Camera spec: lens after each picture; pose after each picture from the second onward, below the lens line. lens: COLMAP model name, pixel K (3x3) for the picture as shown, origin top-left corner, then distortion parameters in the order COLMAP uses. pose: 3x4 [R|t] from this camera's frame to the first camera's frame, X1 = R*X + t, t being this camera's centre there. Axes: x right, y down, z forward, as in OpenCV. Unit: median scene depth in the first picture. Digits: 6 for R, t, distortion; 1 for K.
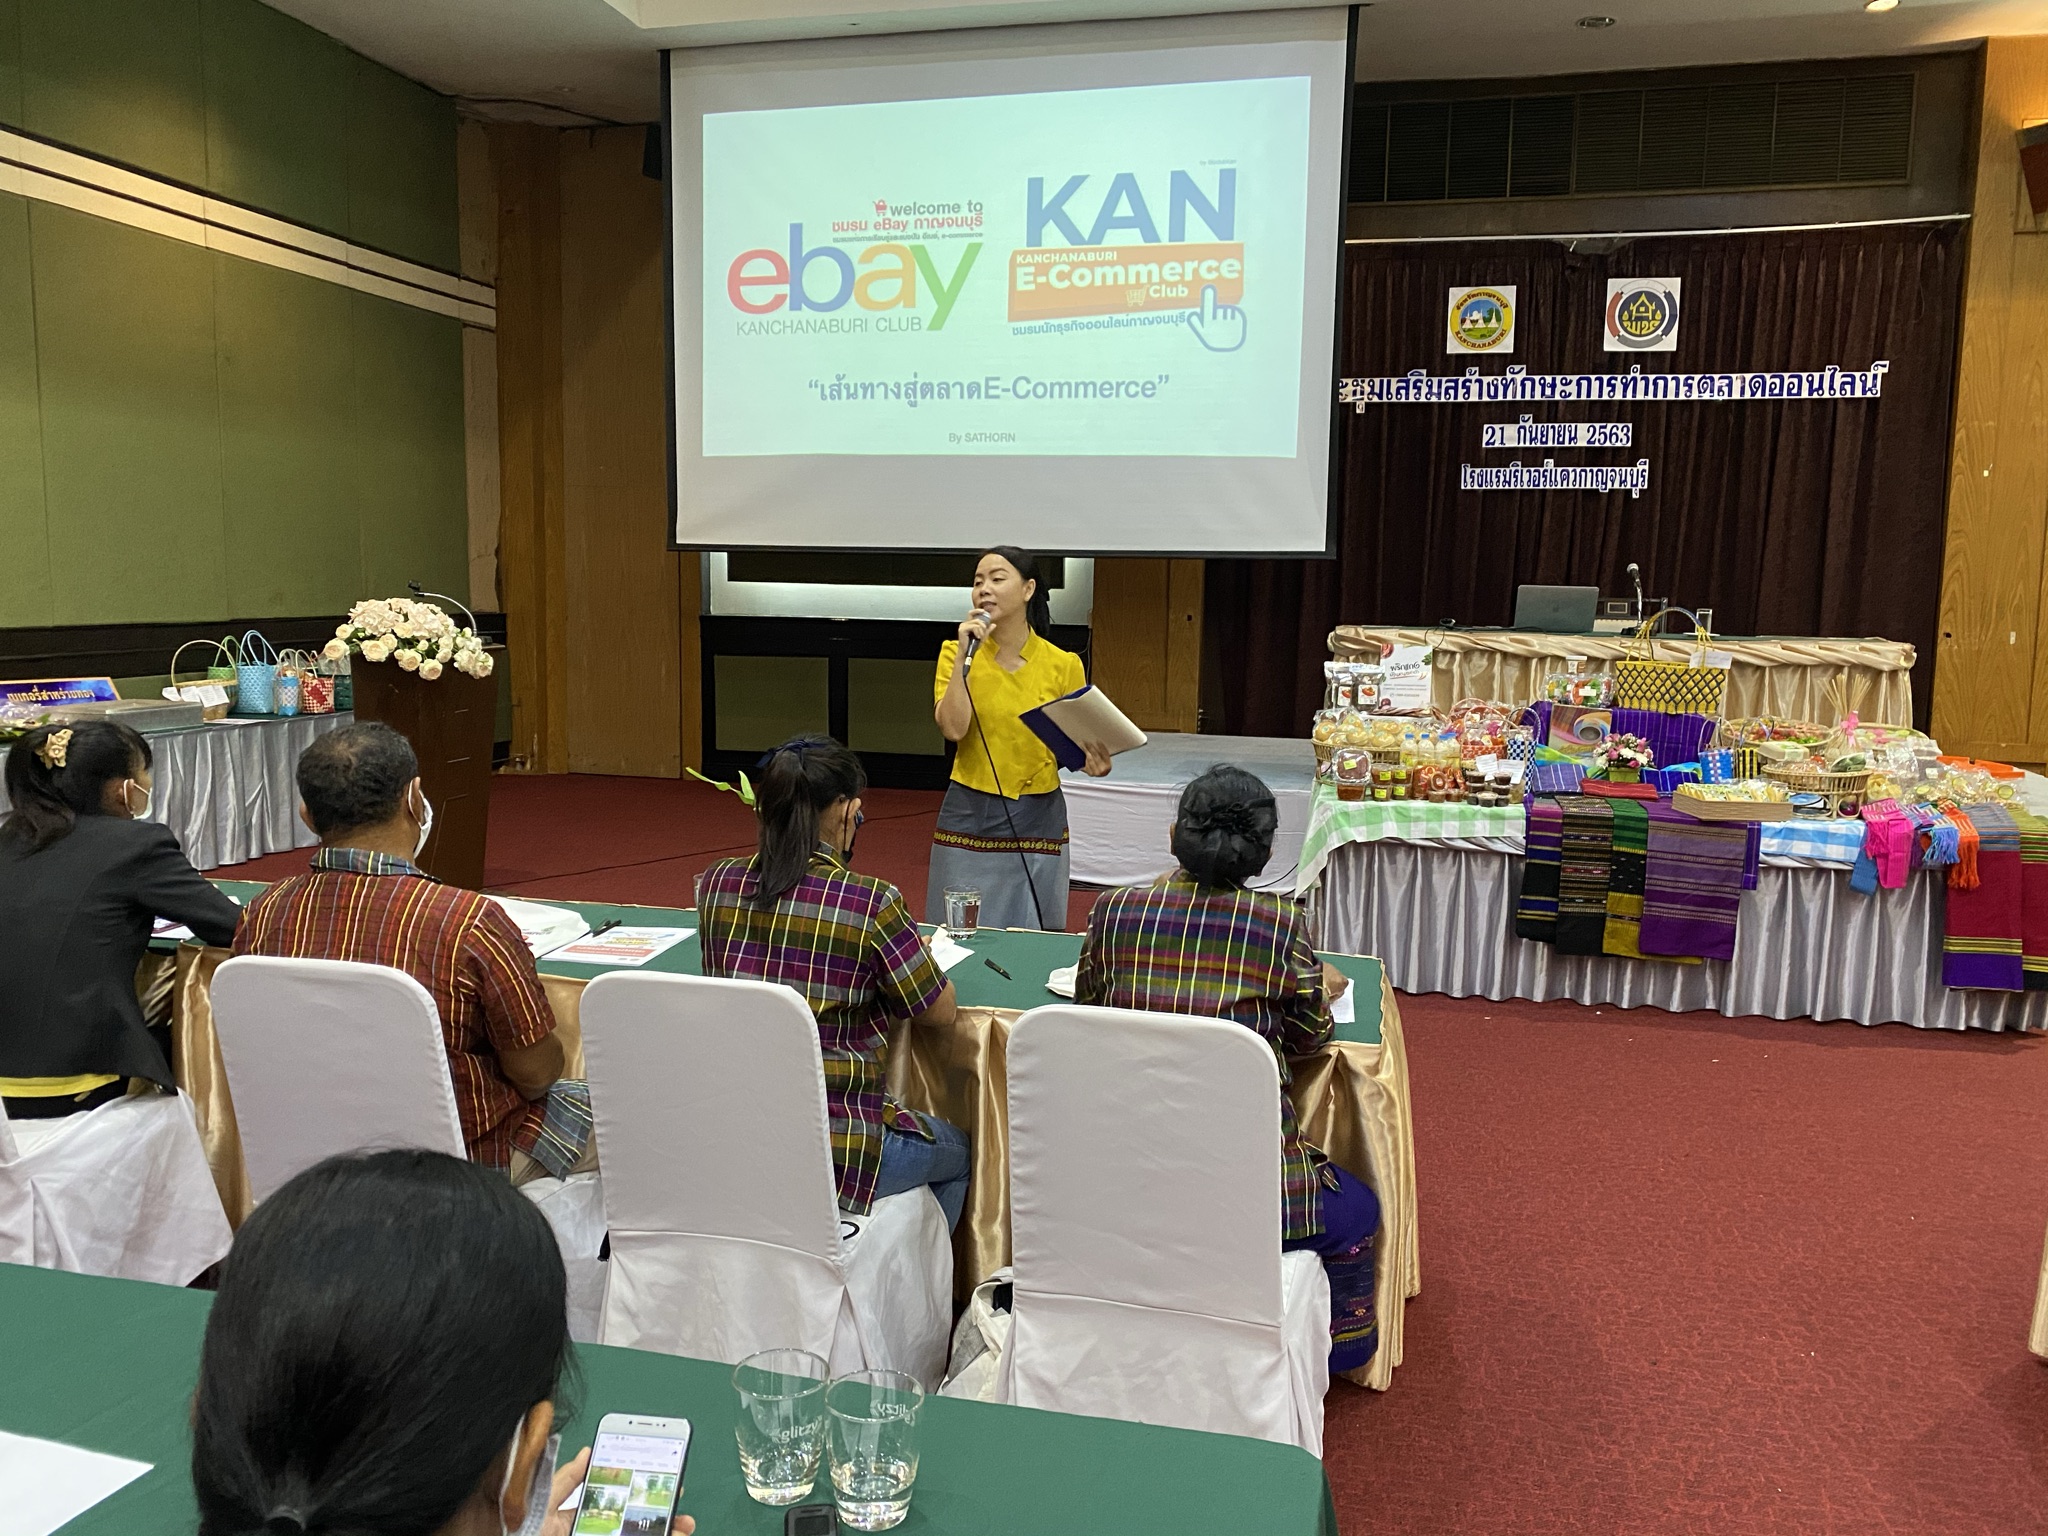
lens RADIAL K [[1555.1, 0, 1028.7], [0, 1555.1, 759.5], [0, 0, 1]] dist [0.001768, 0.008838]
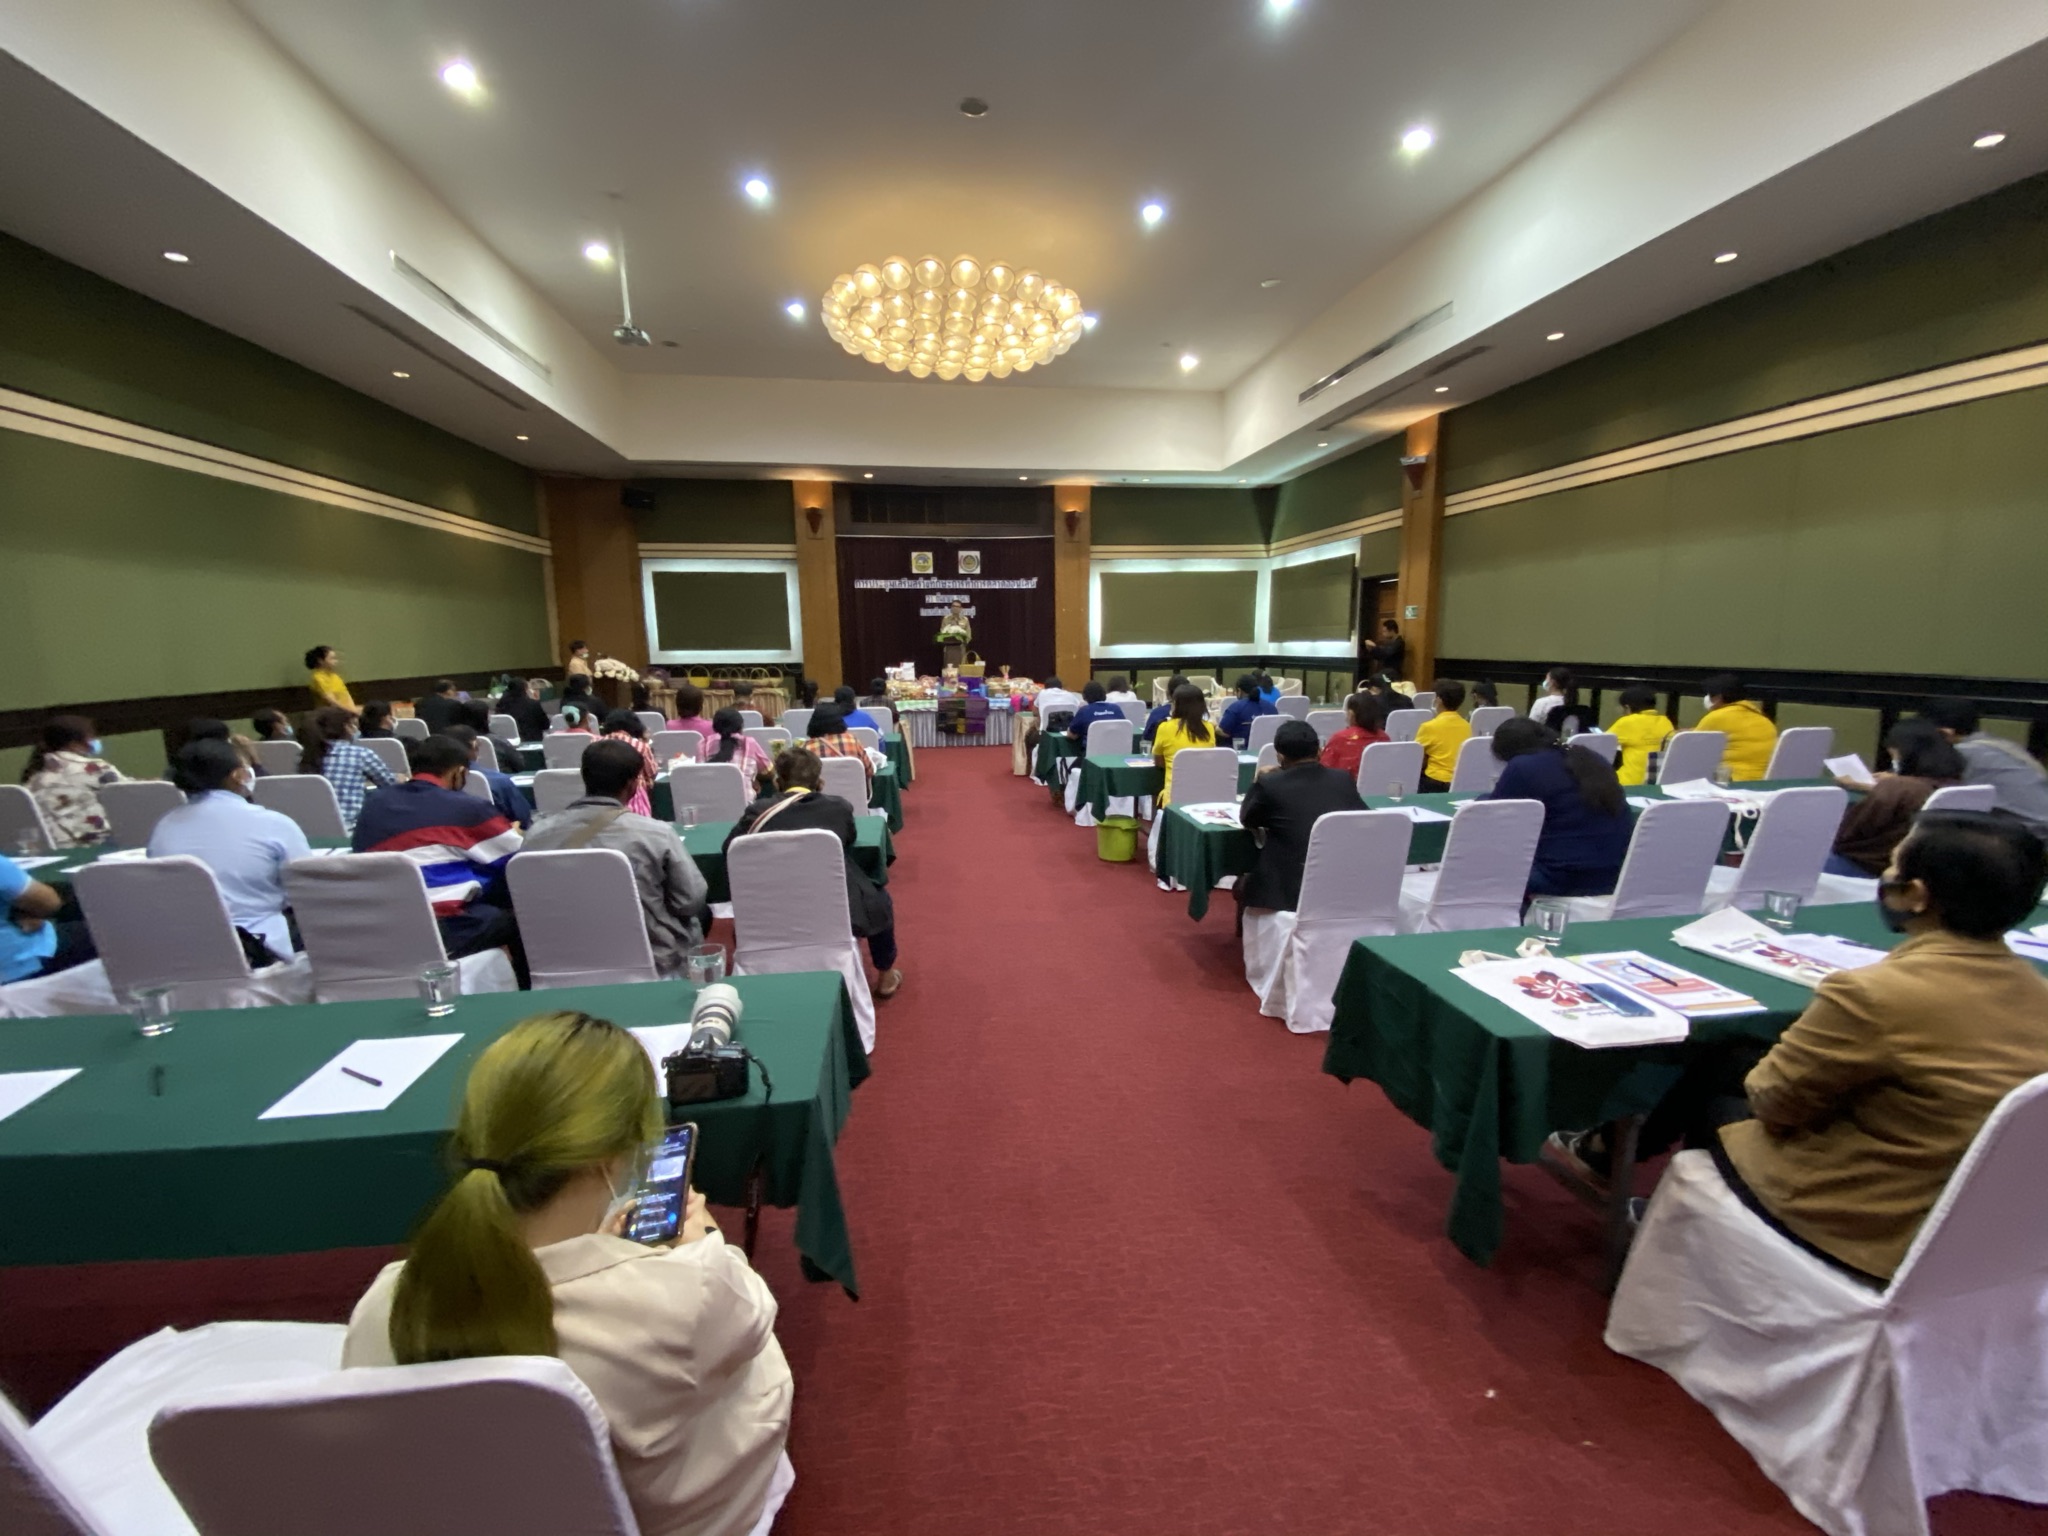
lens RADIAL K [[841.6, 0, 1031.6], [0, 841.6, 772.7], [0, 0, 1]] dist [0.031128, -0.024842]
pose [[0.927890, -0.085173, 0.362996, -0.171475], [0.071325, 0.996127, 0.051410, 0.076874], [-0.365969, -0.021812, 0.930371, -0.725788]]
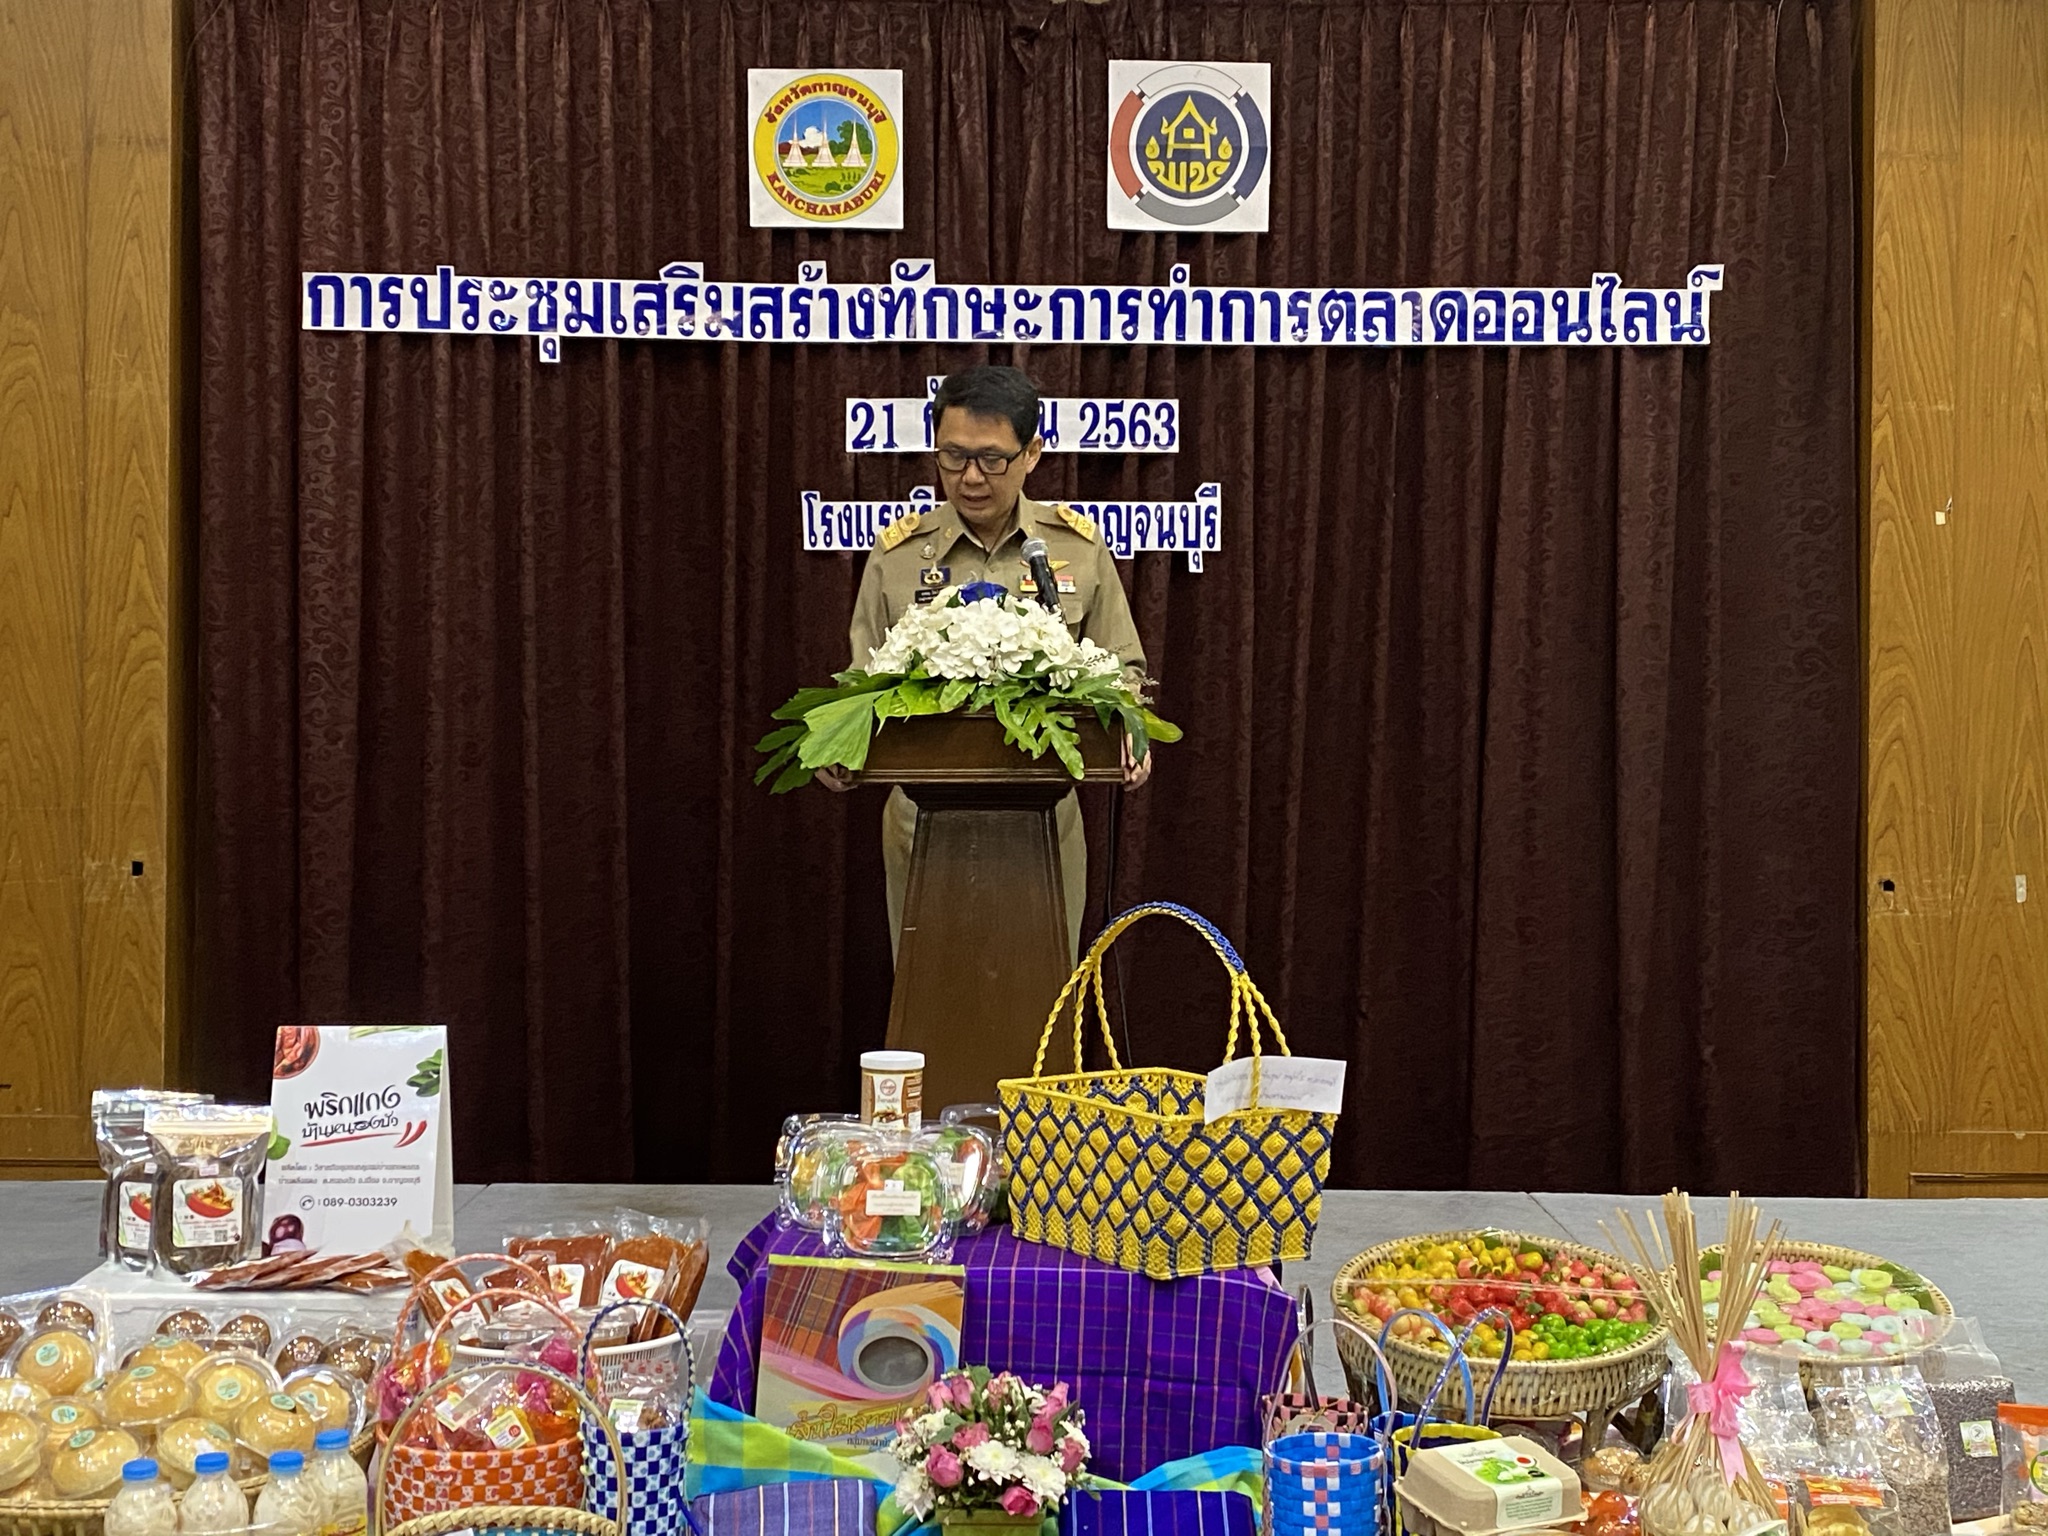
lens RADIAL K [[2562.5, 0, 1026.7], [0, 2562.5, 748.7], [0, 0, 1]] dist [0.195950, -0.613462]
pose [[0.971502, -0.012694, 0.236689, 0.181626], [0.036933, 0.994475, -0.098259, -0.054122], [-0.234134, 0.104200, 0.966604, 0.343784]]
